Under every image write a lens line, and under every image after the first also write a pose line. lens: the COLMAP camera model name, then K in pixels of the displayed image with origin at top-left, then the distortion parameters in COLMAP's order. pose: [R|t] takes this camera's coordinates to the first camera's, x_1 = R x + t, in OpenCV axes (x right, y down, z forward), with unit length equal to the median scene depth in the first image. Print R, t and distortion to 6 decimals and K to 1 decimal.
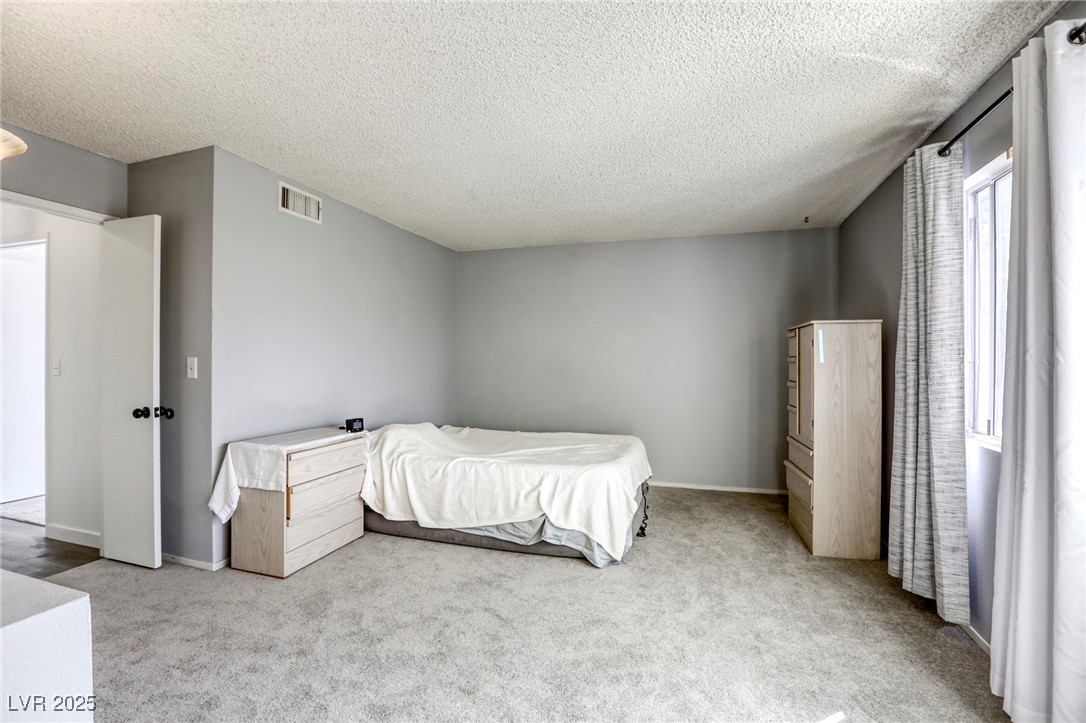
lens RADIAL K [[505.7, 0, 544.9], [0, 505.7, 363.7], [0, 0, 1]] dist [-0.029854, 0.000807]
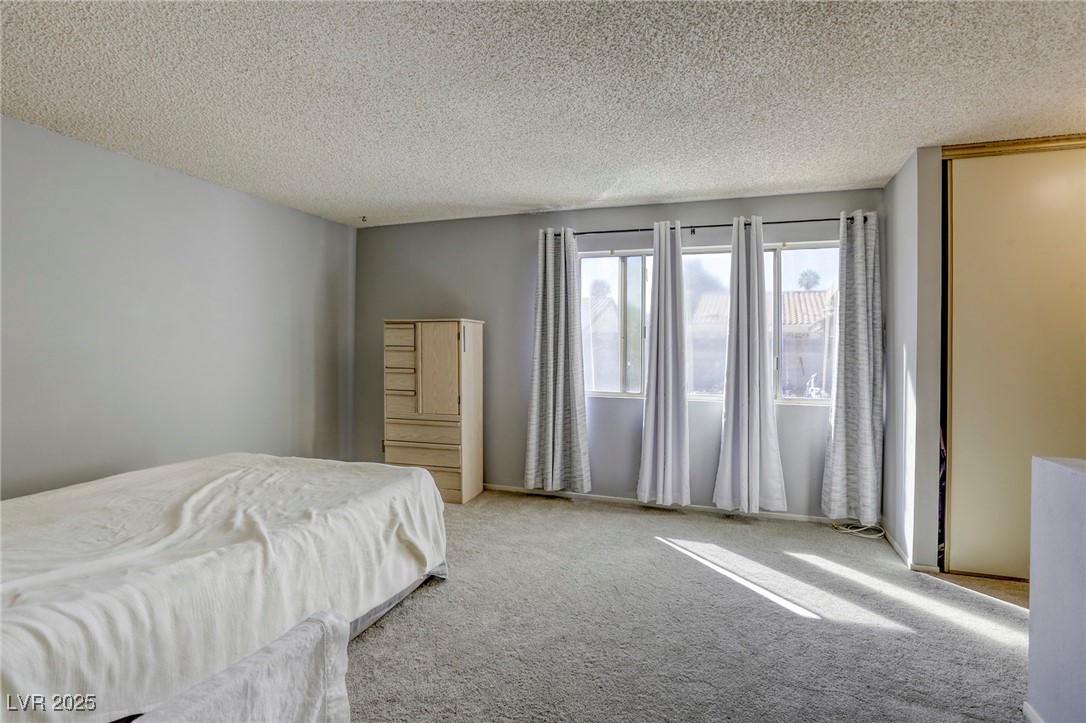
lens RADIAL K [[512.6, 0, 568.9], [0, 512.6, 353.6], [0, 0, 1]] dist [-0.038527, 0.000485]
pose [[0.006558, -0.007752, 0.999948, -0.760422], [-0.006118, 0.999951, 0.007792, -0.010587], [-0.999960, -0.006169, 0.006510, 0.729214]]
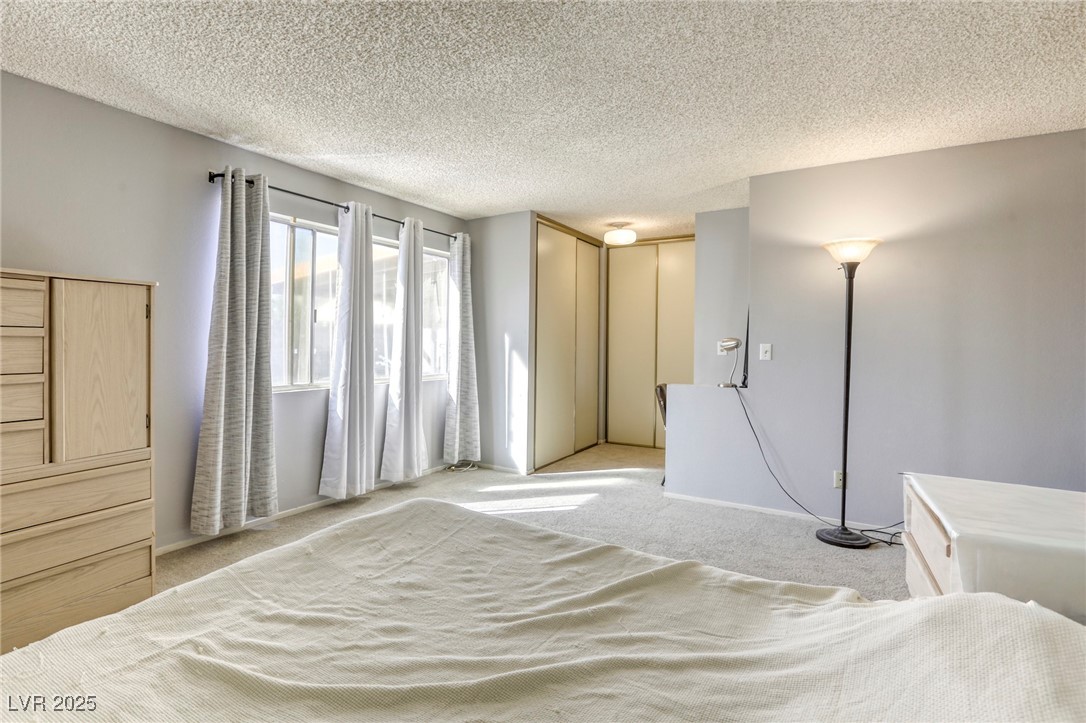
lens RADIAL K [[531.8, 0, 474.1], [0, 531.8, 338.1], [0, 0, 1]] dist [-0.035280, 0.000627]
pose [[-0.957029, -0.012307, 0.289730, -0.136407], [-0.011859, 0.999924, 0.003303, -0.012527], [-0.289748, -0.000275, -0.957103, 1.627369]]
